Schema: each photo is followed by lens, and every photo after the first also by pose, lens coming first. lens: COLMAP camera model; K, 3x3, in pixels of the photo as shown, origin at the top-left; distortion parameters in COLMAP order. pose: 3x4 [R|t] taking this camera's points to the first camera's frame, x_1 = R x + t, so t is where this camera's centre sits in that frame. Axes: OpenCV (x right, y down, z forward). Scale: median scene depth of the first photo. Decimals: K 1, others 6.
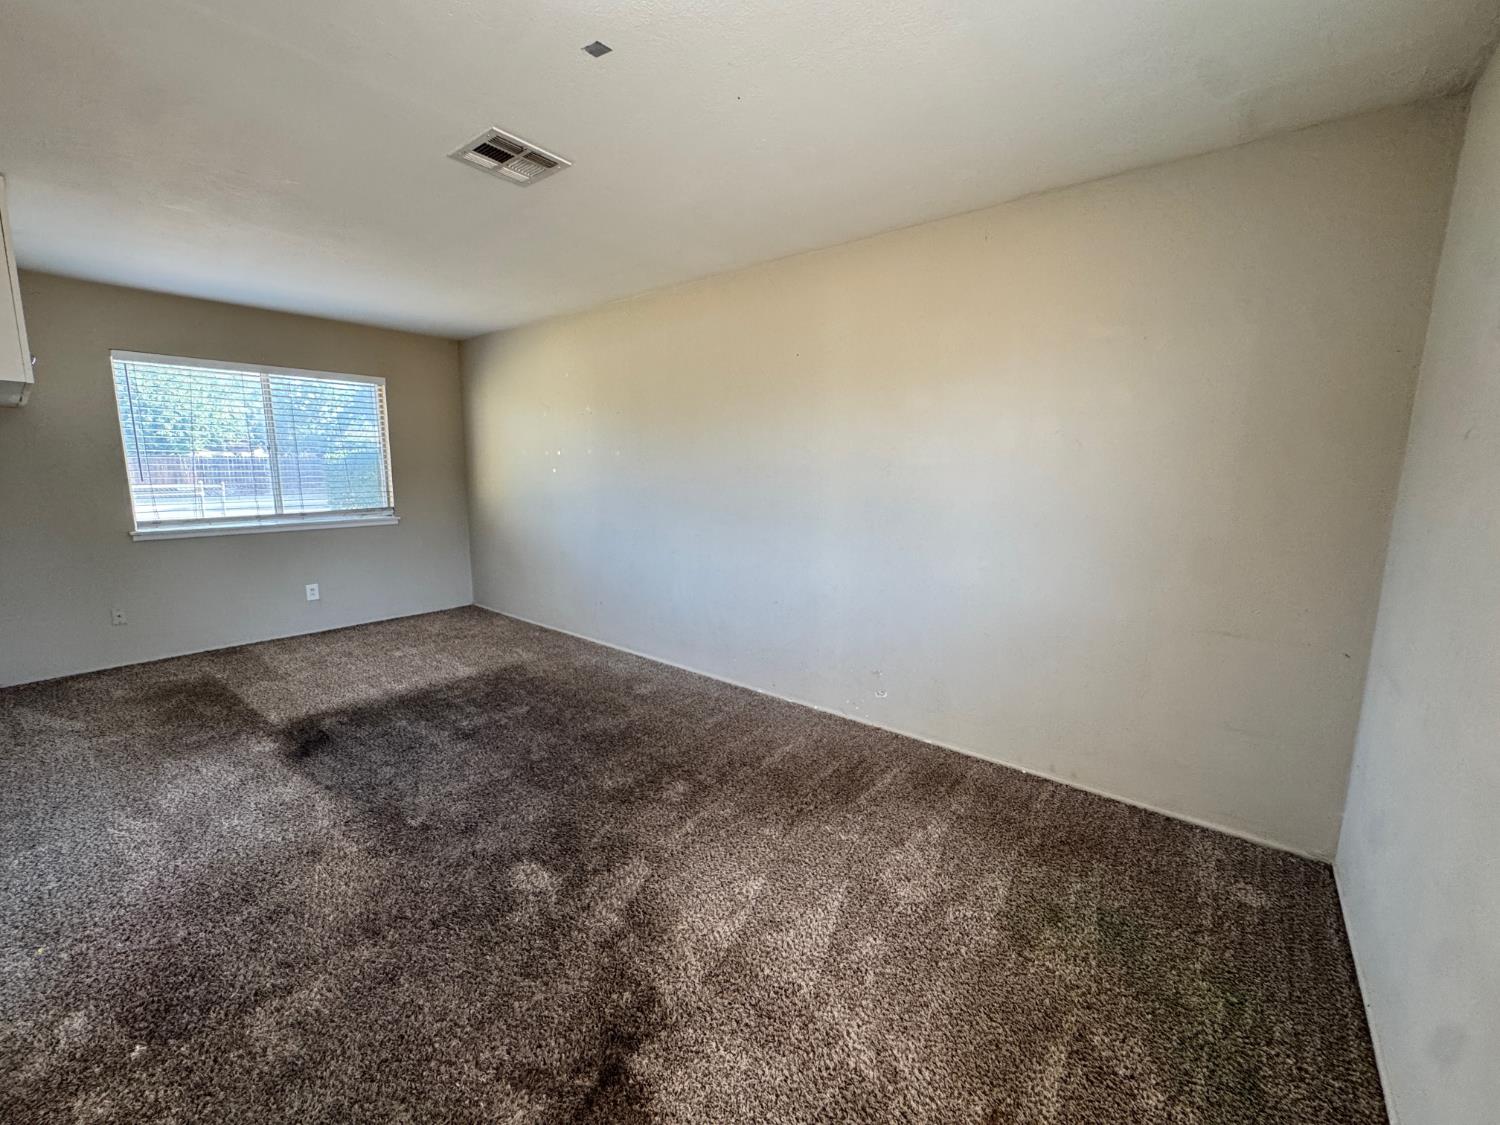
lens RADIAL K [[611.9, 0, 753.1], [0, 611.9, 561.0], [0, 0, 1]] dist [-0.000767, 0.000214]
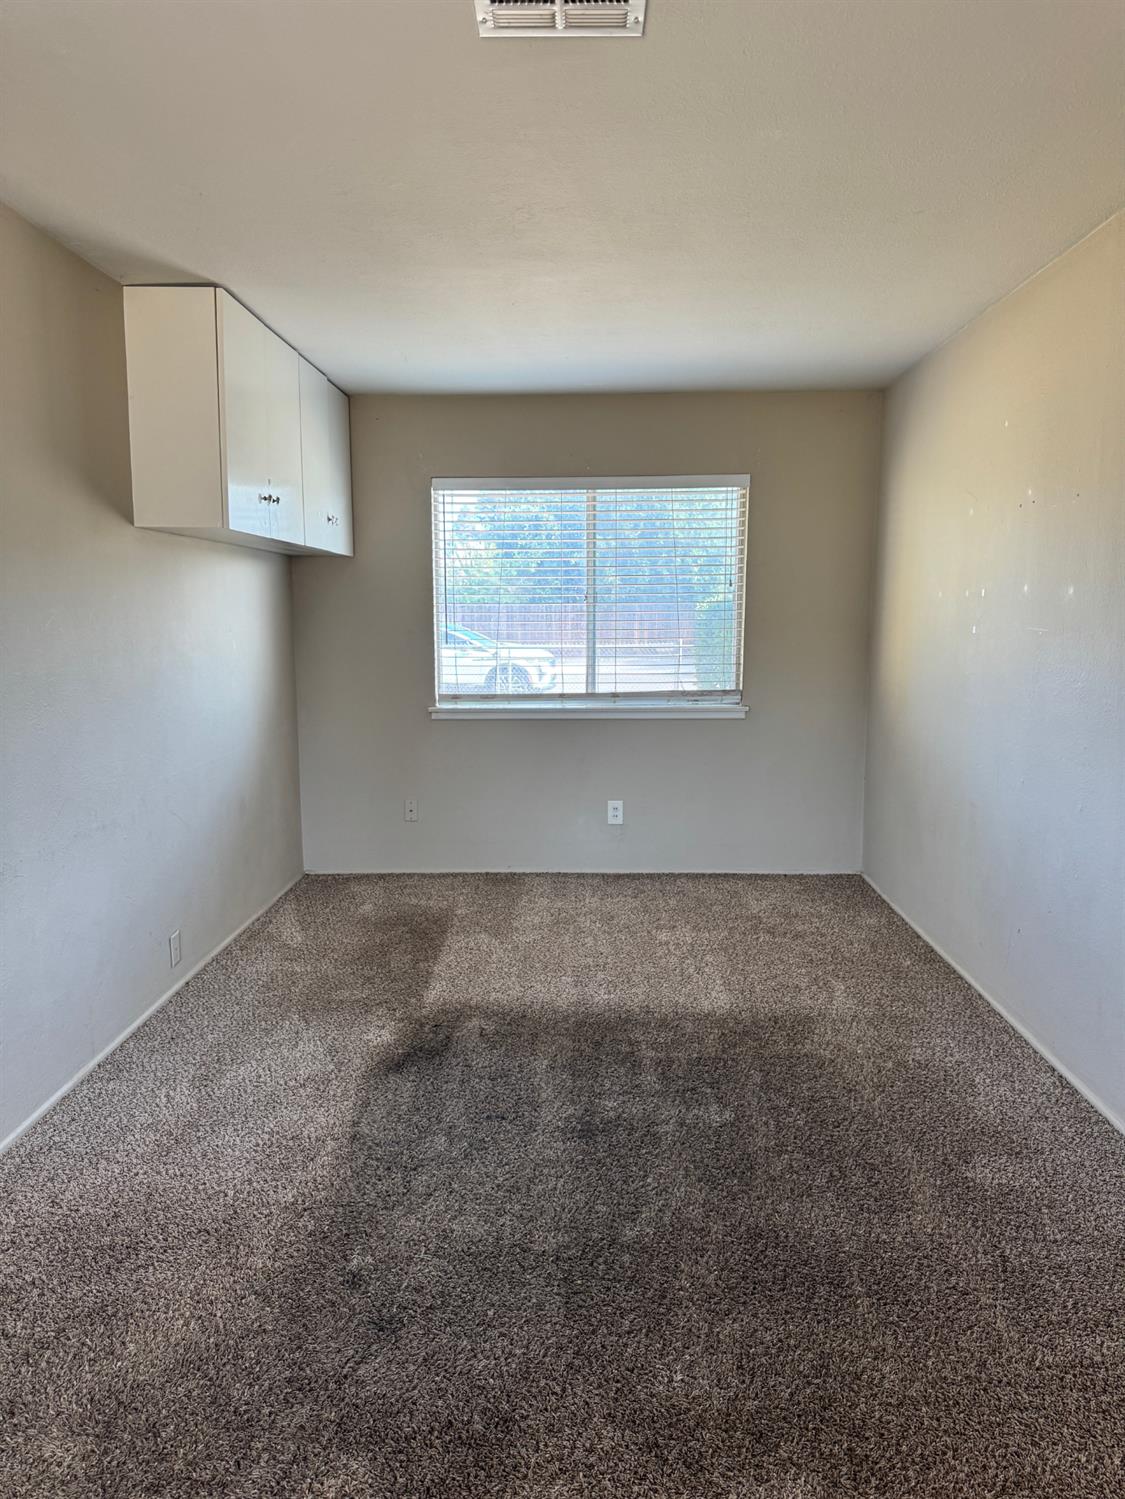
lens RADIAL K [[1057.6, 0, 563.0], [0, 1057.6, 745.9], [0, 0, 1]] dist [0.077011, -0.105104]
pose [[0.598692, 0.092166, -0.795659, 0.183517], [-0.112127, 0.993220, 0.030681, -0.059695], [0.793092, 0.070846, 0.604967, 0.309191]]
